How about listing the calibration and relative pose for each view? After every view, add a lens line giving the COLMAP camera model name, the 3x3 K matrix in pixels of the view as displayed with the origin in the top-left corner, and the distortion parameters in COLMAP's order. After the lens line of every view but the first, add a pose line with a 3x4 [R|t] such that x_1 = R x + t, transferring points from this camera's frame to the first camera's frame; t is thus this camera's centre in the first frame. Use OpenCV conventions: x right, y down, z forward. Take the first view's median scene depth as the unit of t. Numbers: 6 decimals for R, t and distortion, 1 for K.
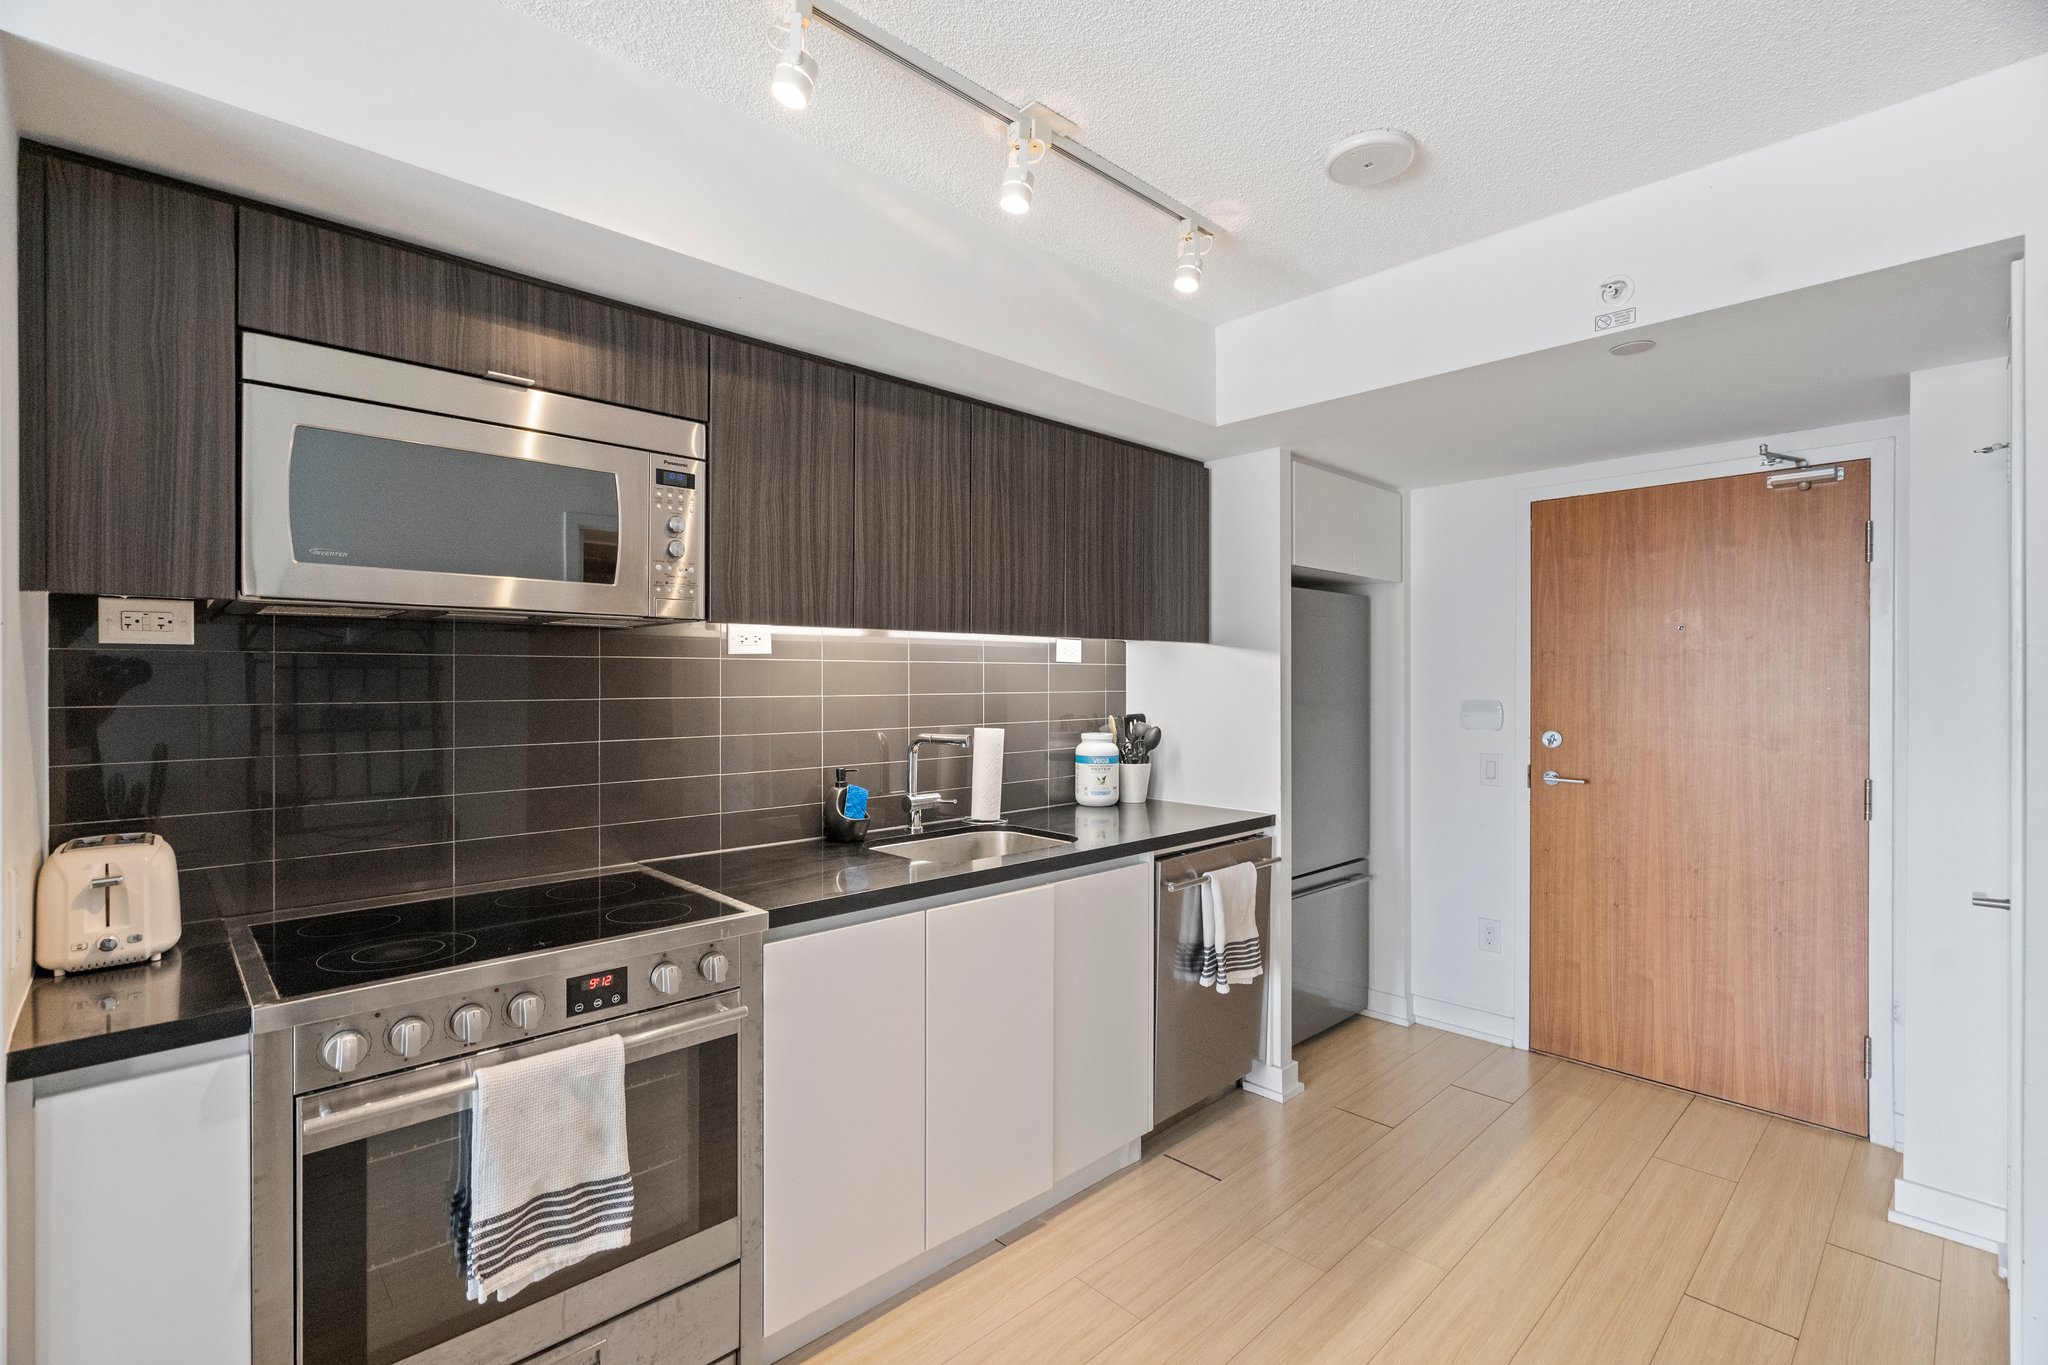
lens RADIAL K [[916.4, 0, 1012.2], [0, 916.4, 686.0], [0, 0, 1]] dist [-0.002732, 0.000258]
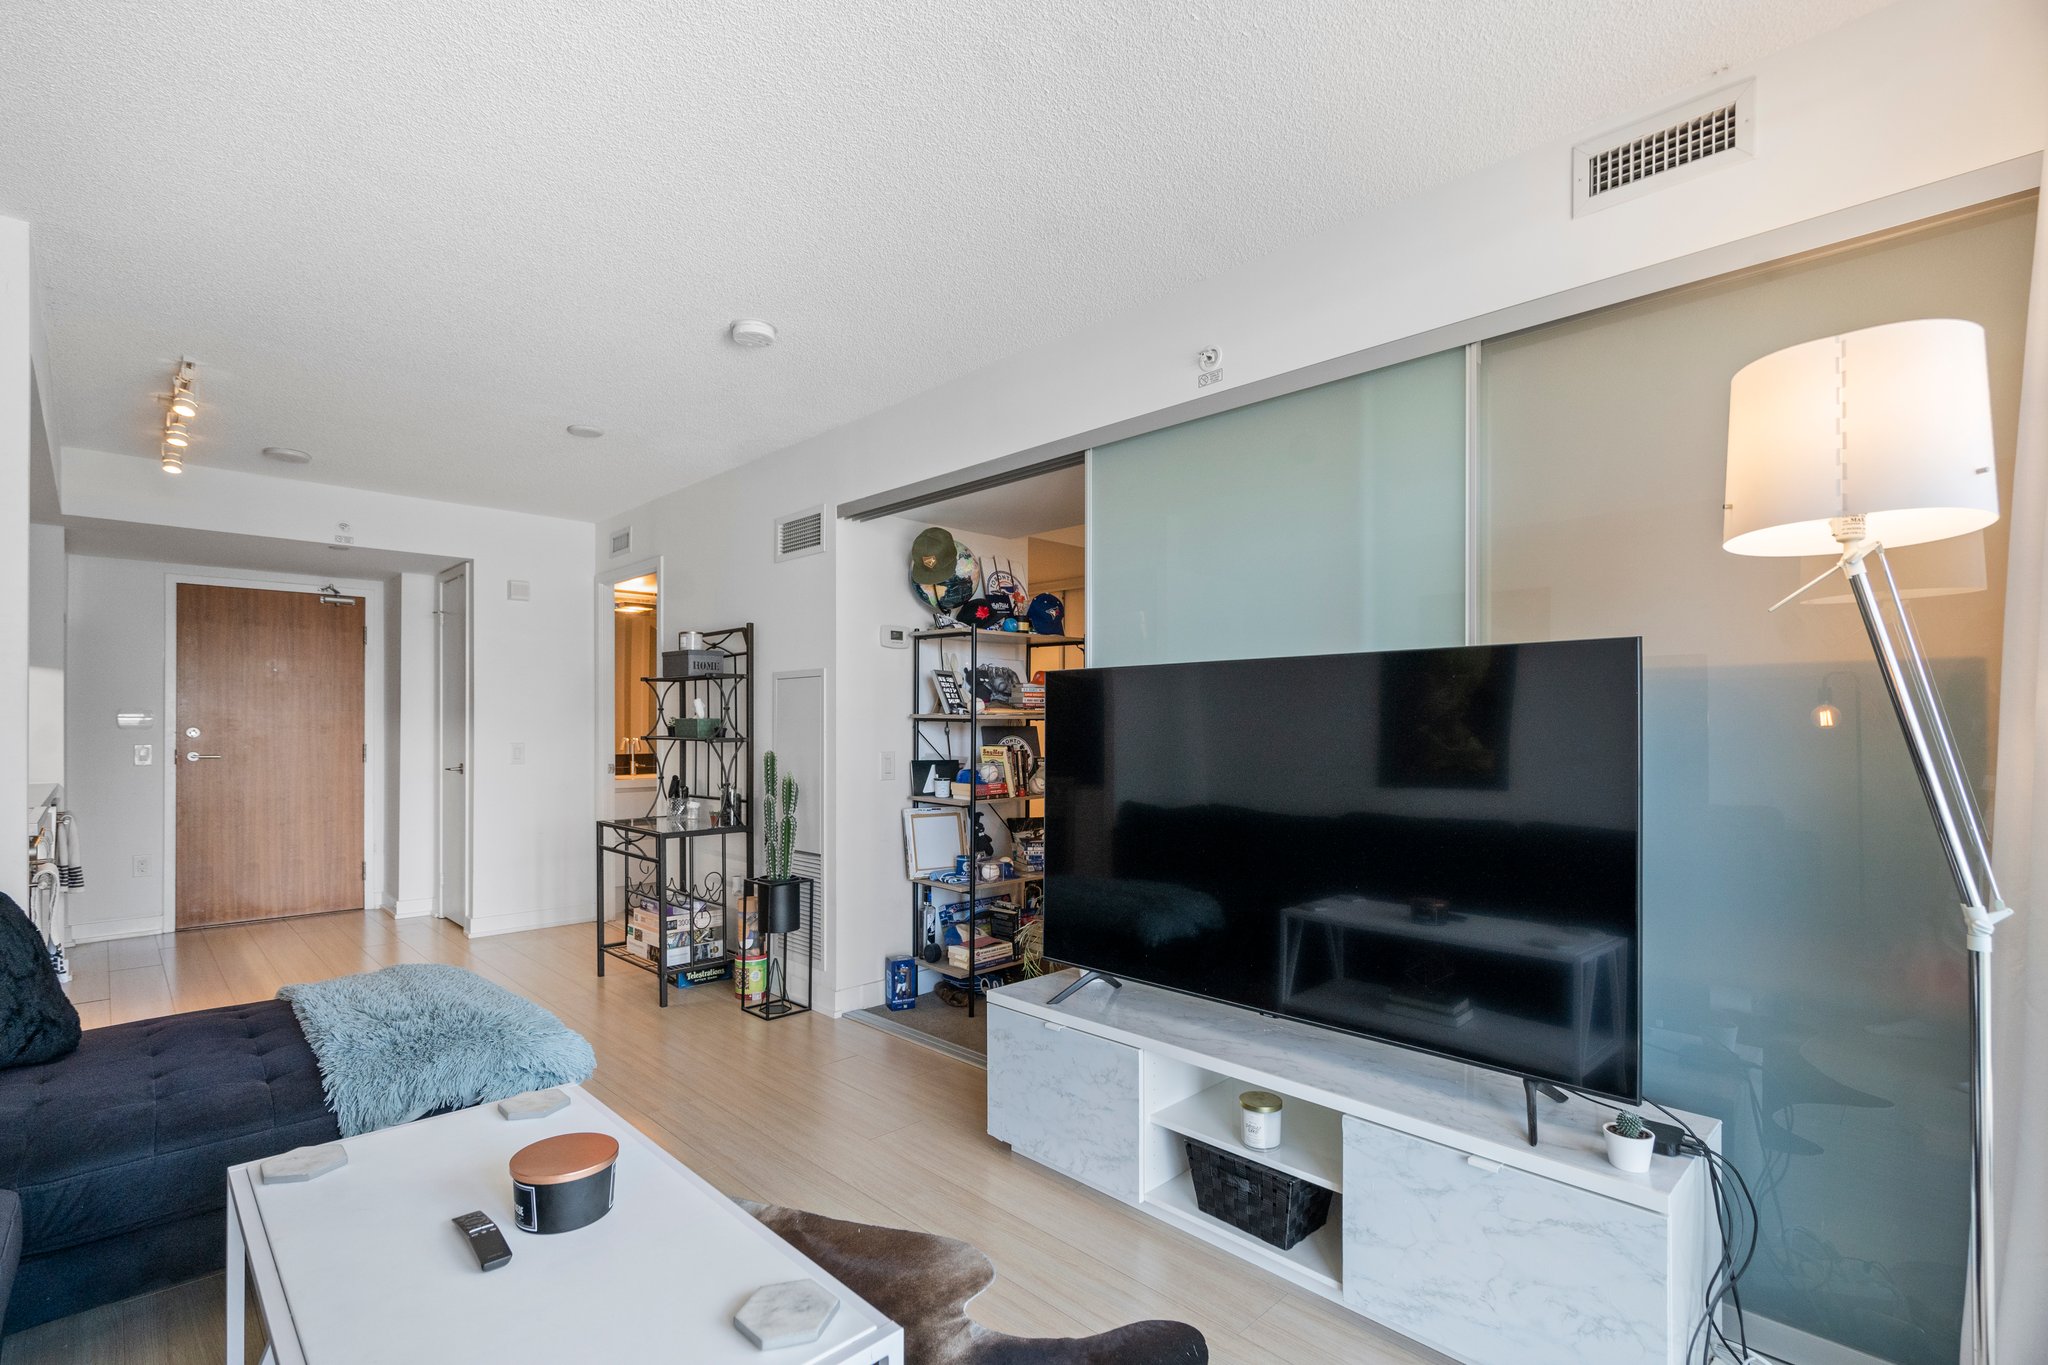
lens RADIAL K [[942.9, 0, 999.4], [0, 942.9, 728.2], [0, 0, 1]] dist [0.001054, 0.000687]
pose [[-0.005377, -0.003078, 0.999981, -1.695708], [0.009652, 0.999949, 0.003129, 0.093379], [-0.999939, 0.009669, -0.005347, -0.649554]]
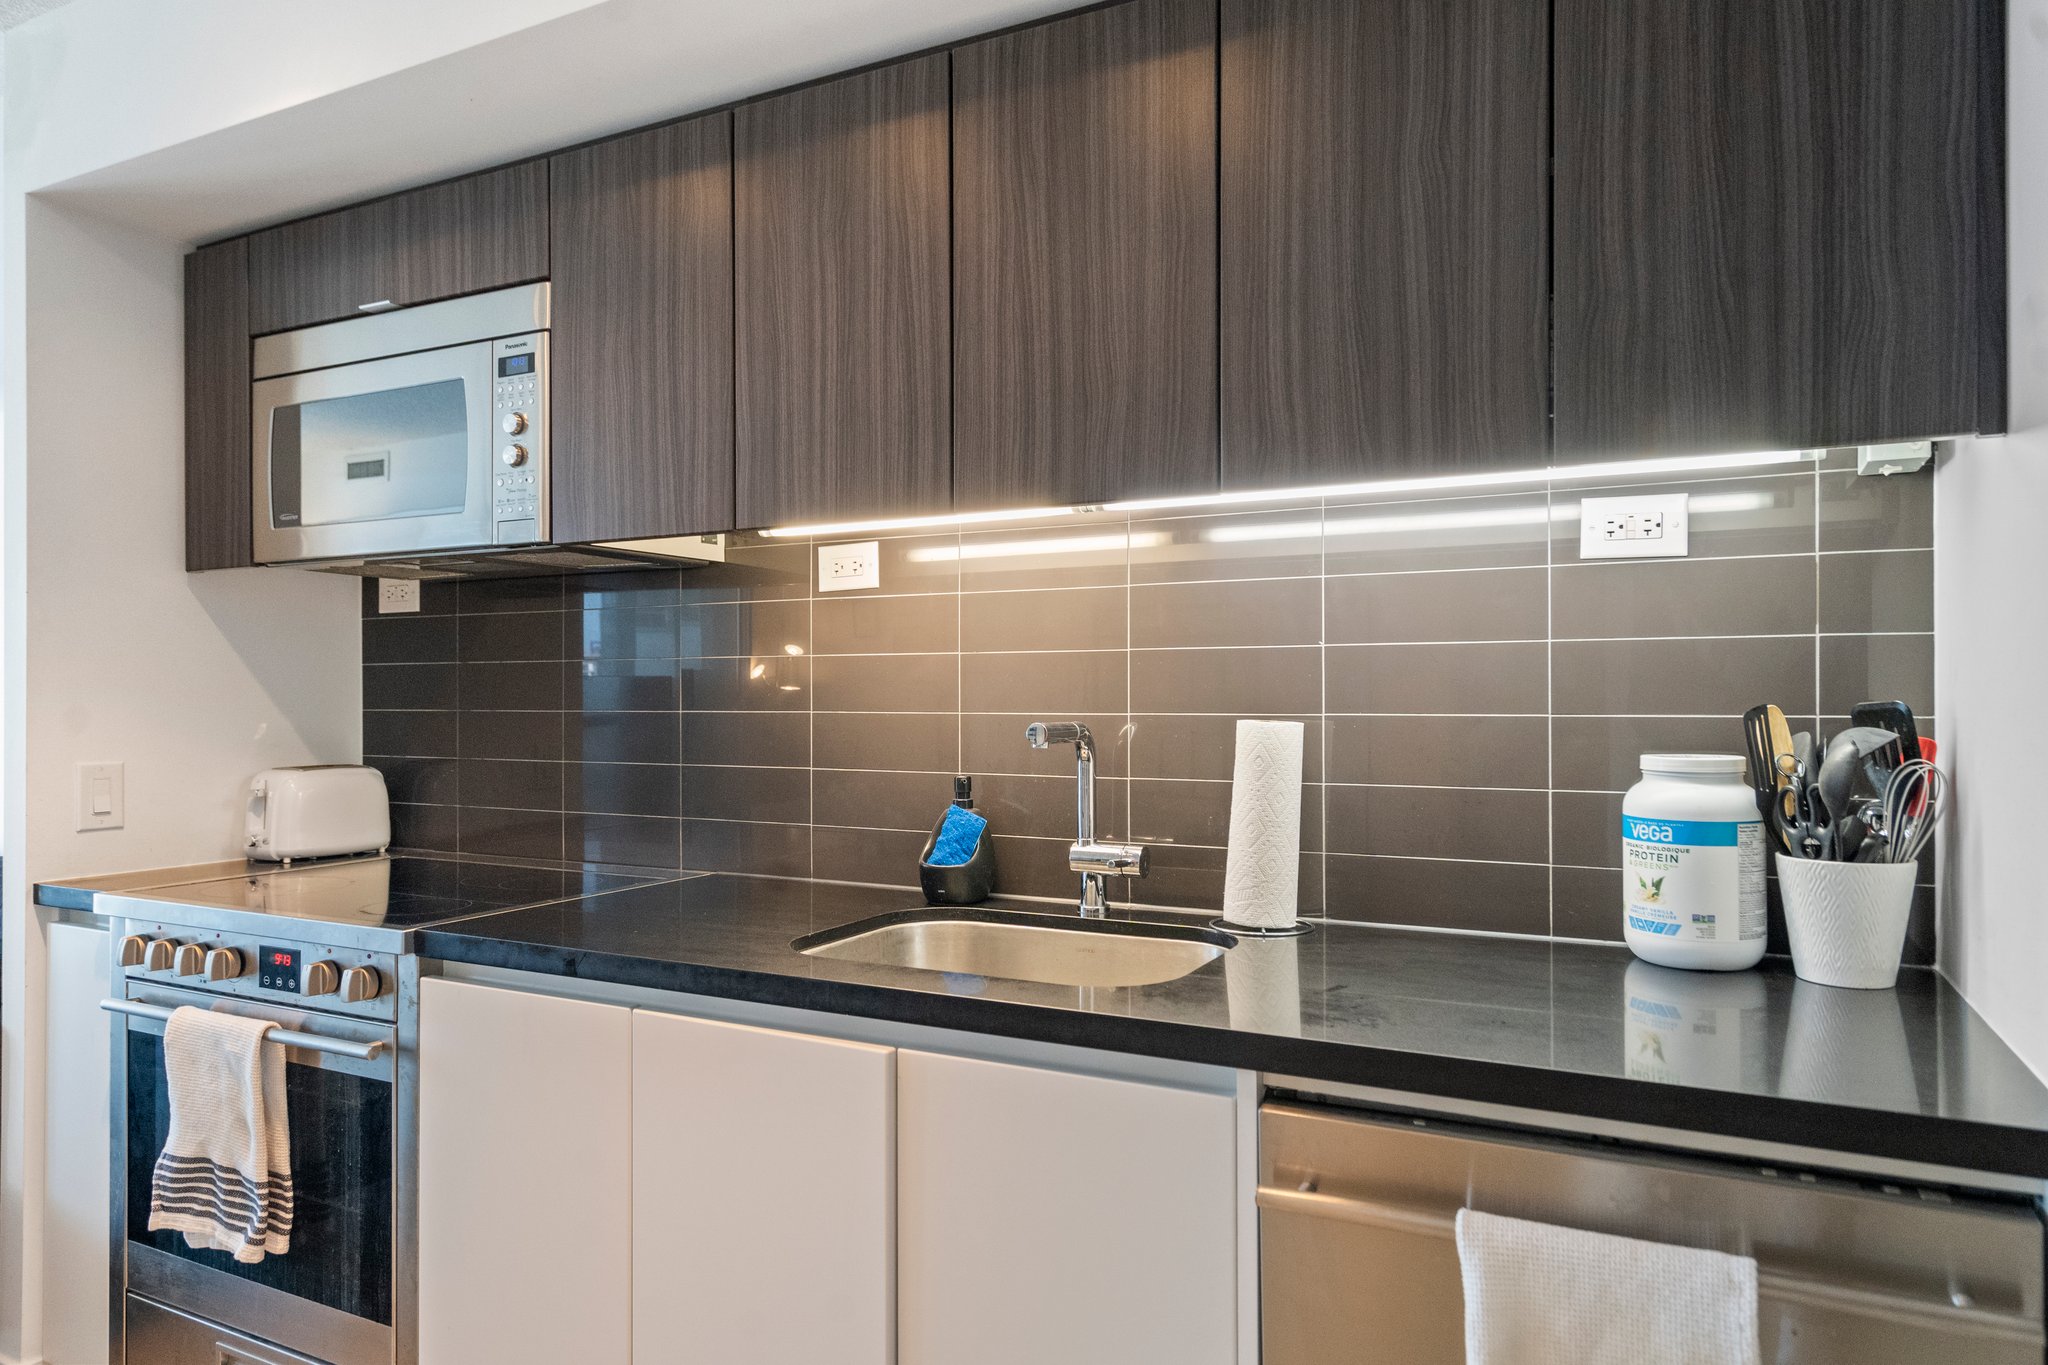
lens RADIAL K [[1275.5, 0, 1006.8], [0, 1275.5, 687.9], [0, 0, 1]] dist [0.008676, -0.001707]
pose [[0.333822, -0.004962, -0.942623, 0.700843], [-0.004734, 0.999965, -0.006940, 0.047388], [0.942624, 0.006779, 0.333786, 0.911144]]
